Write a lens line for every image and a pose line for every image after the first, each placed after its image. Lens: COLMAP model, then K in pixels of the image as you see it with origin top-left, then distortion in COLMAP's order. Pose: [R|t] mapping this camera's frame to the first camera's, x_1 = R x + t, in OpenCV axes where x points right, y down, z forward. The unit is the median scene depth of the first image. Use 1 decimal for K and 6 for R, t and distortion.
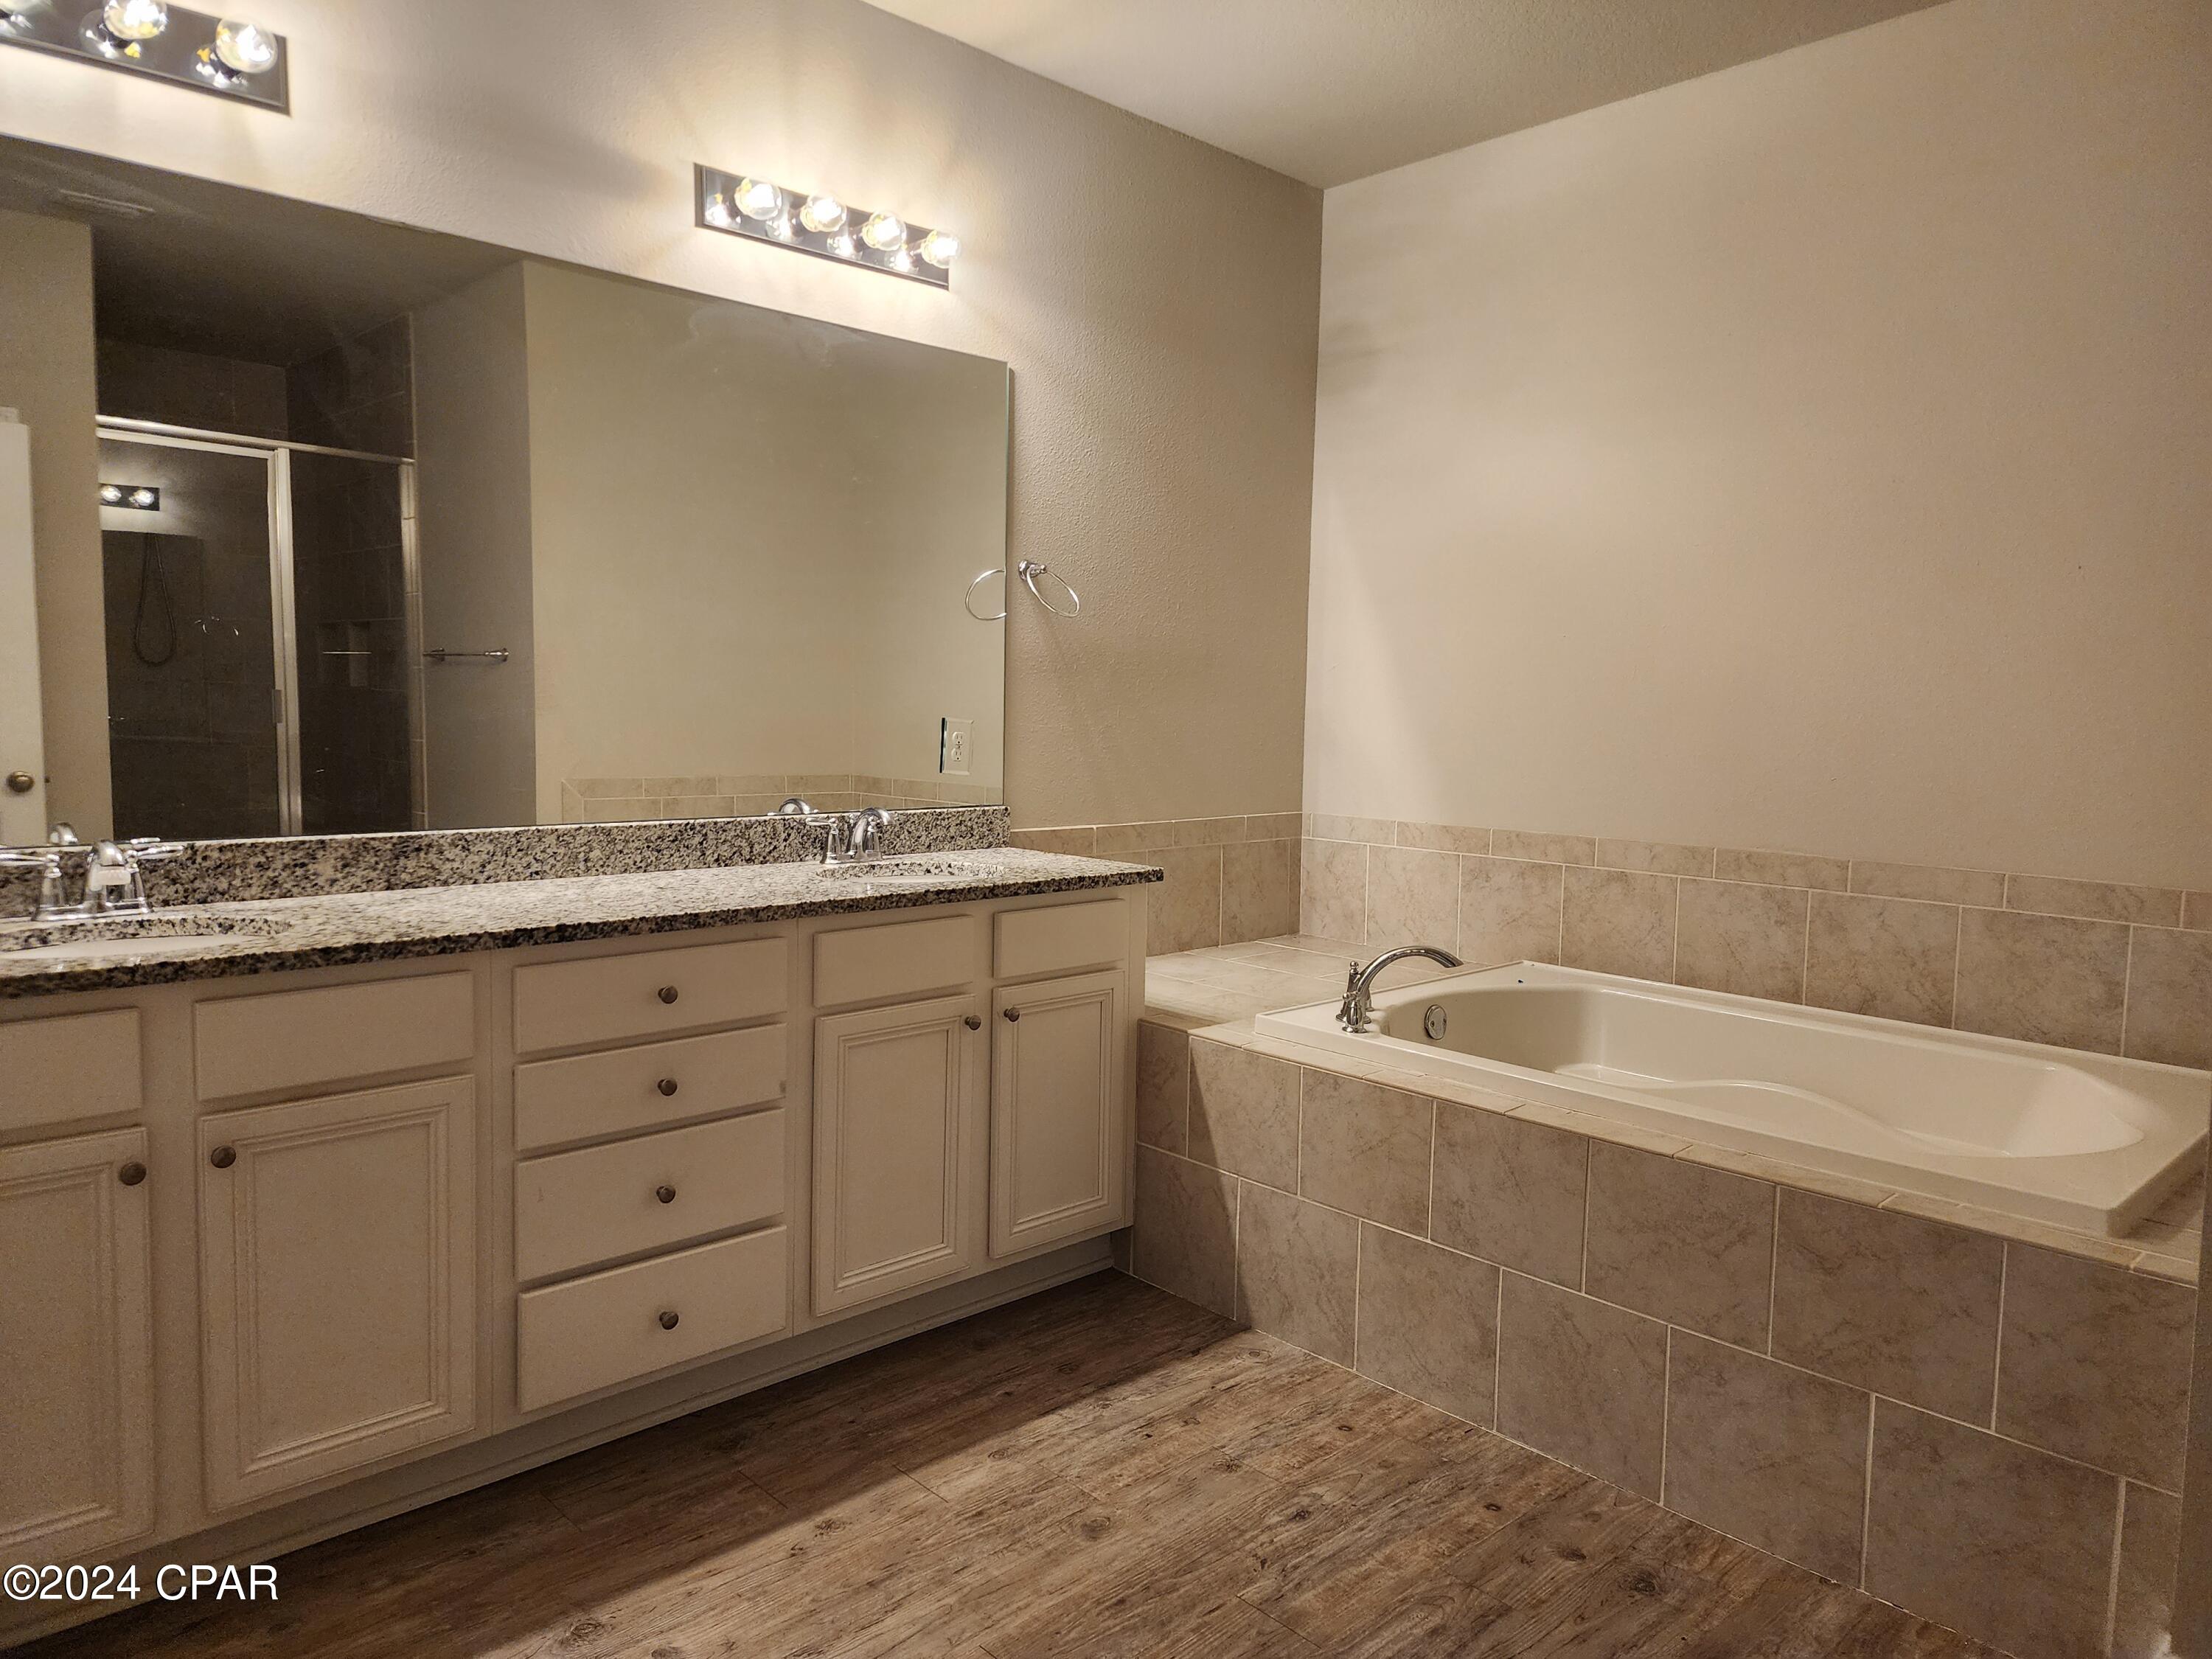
lens RADIAL K [[1476.4, 0, 1082.8], [0, 1476.4, 826.5], [0, 0, 1]] dist [0.067165, -0.054629]
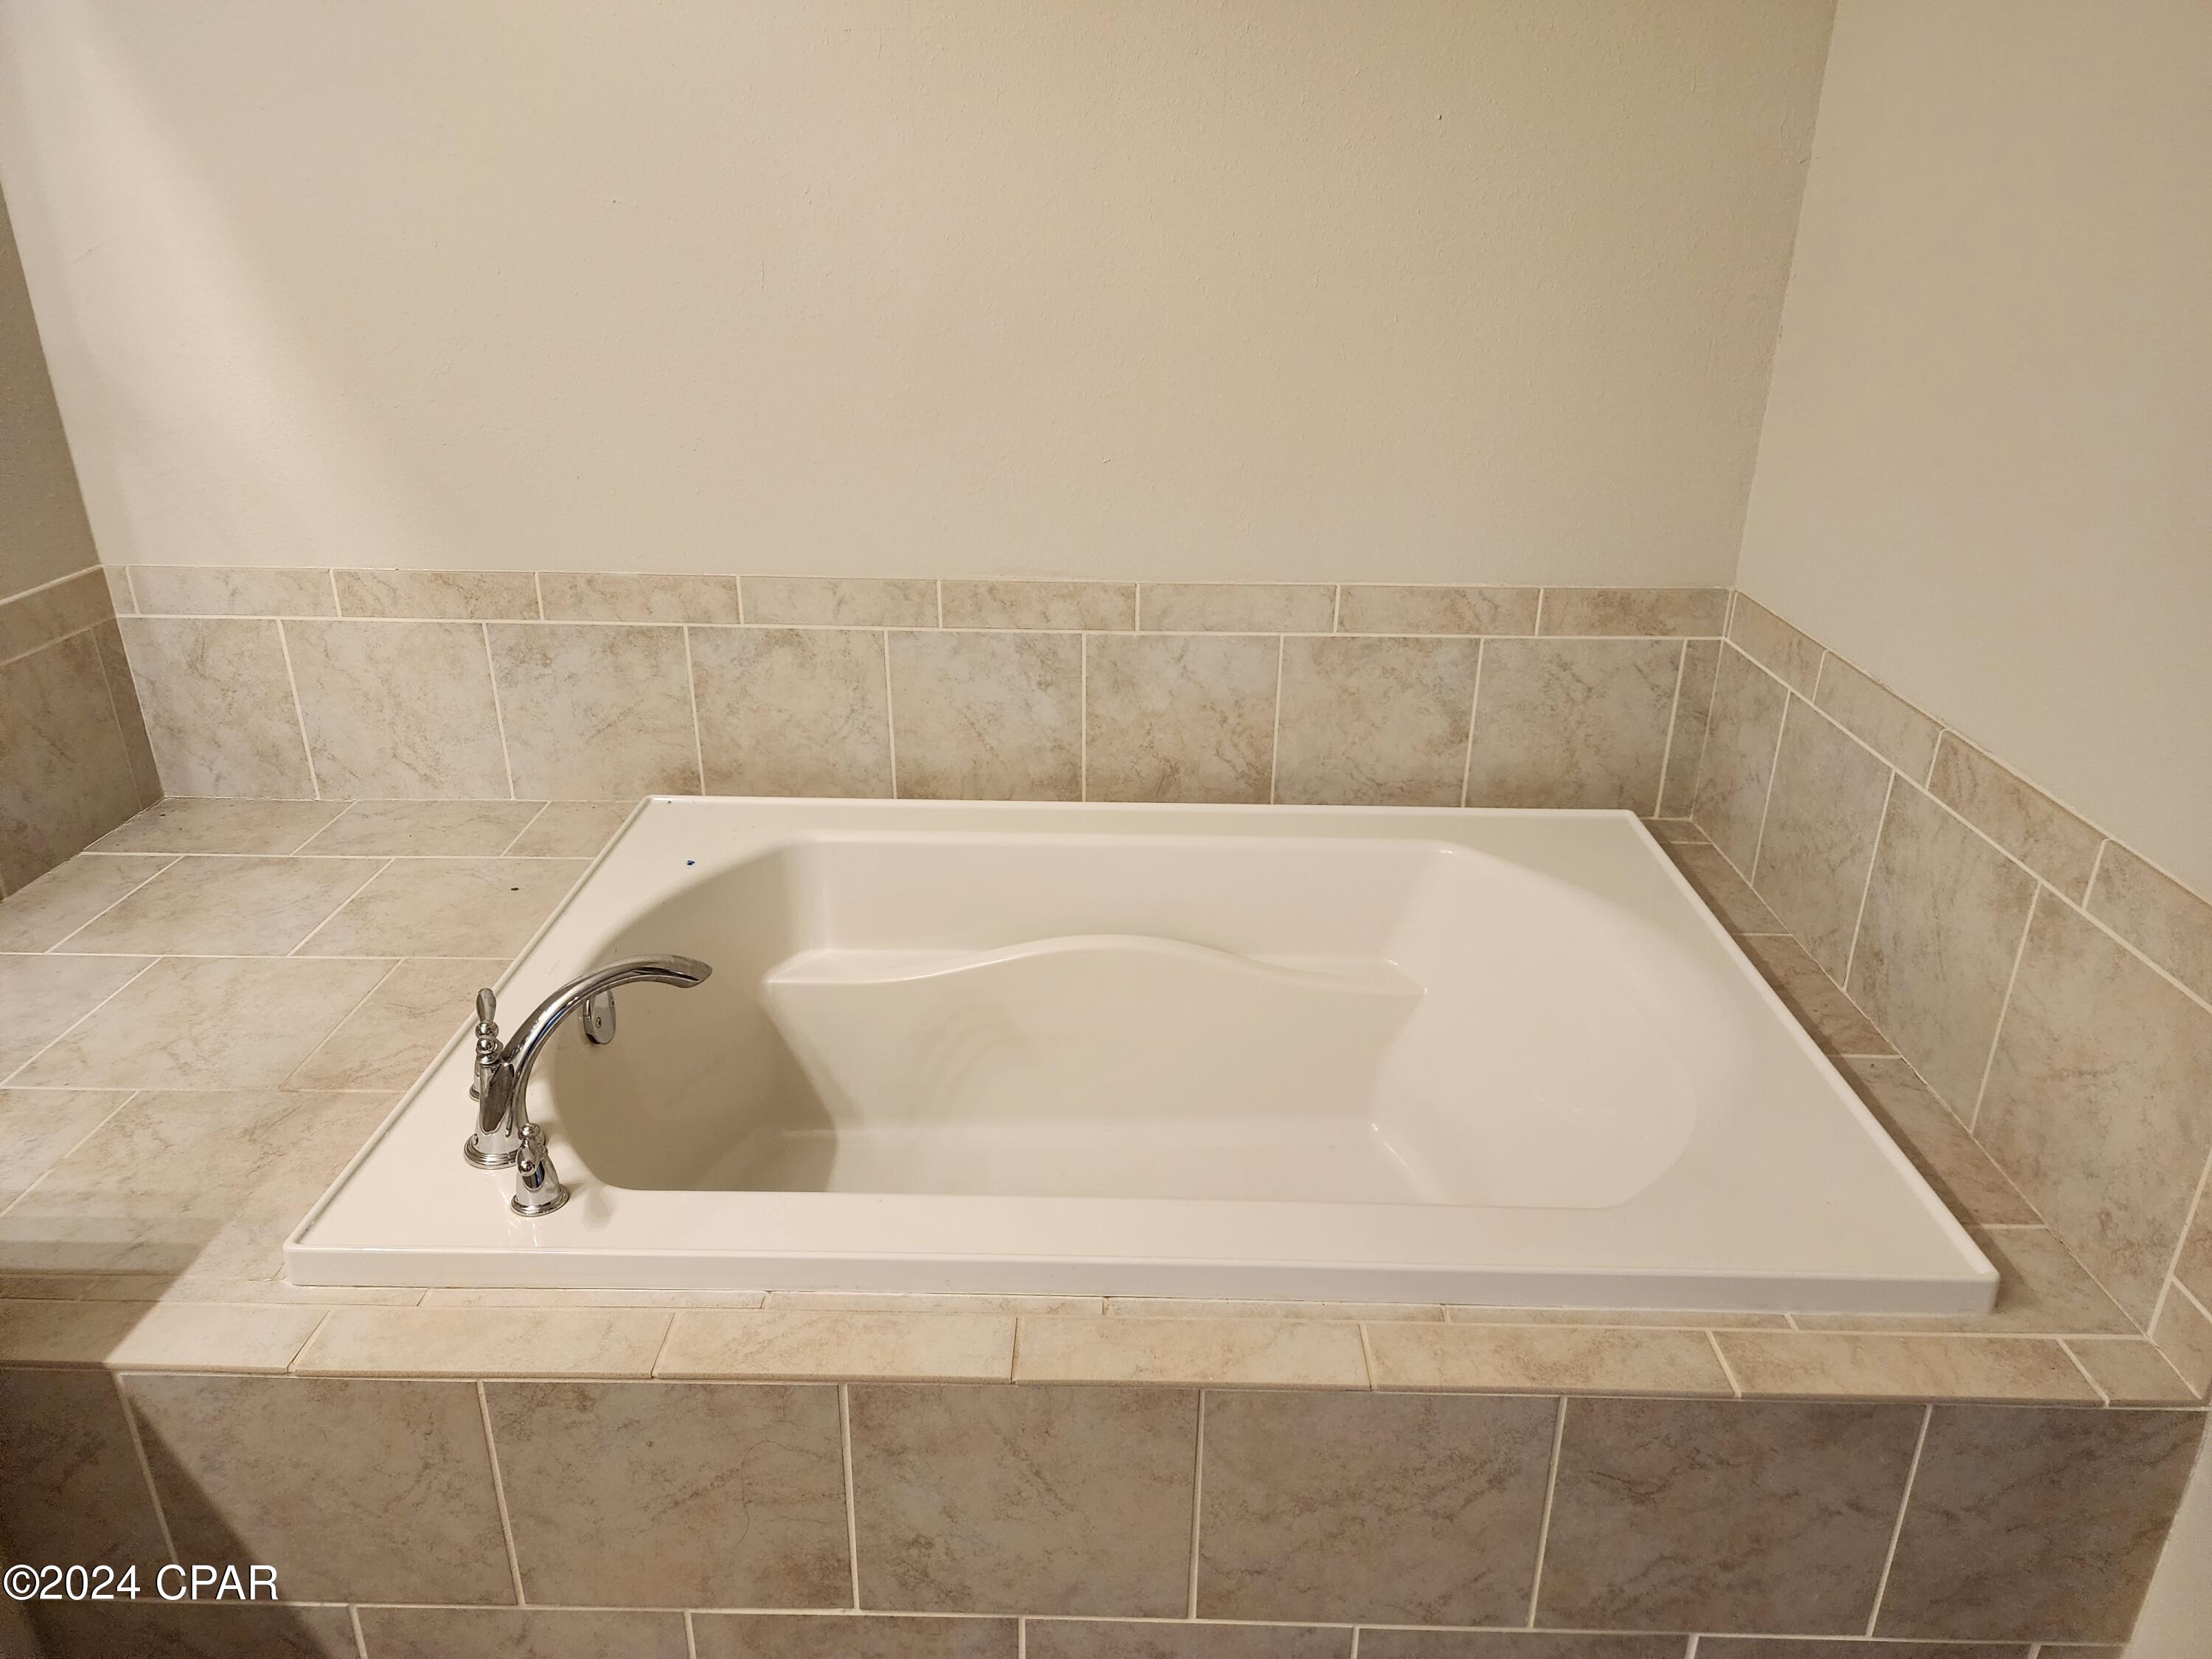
lens RADIAL K [[1476.4, 0, 1095.6], [0, 1476.4, 824.0], [0, 0, 1]] dist [0.067165, -0.054629]
pose [[0.694643, -0.295027, 0.656072, 0.032999], [0.067931, 0.934856, 0.348468, -0.111846], [-0.716140, -0.197493, 0.669433, 0.561200]]
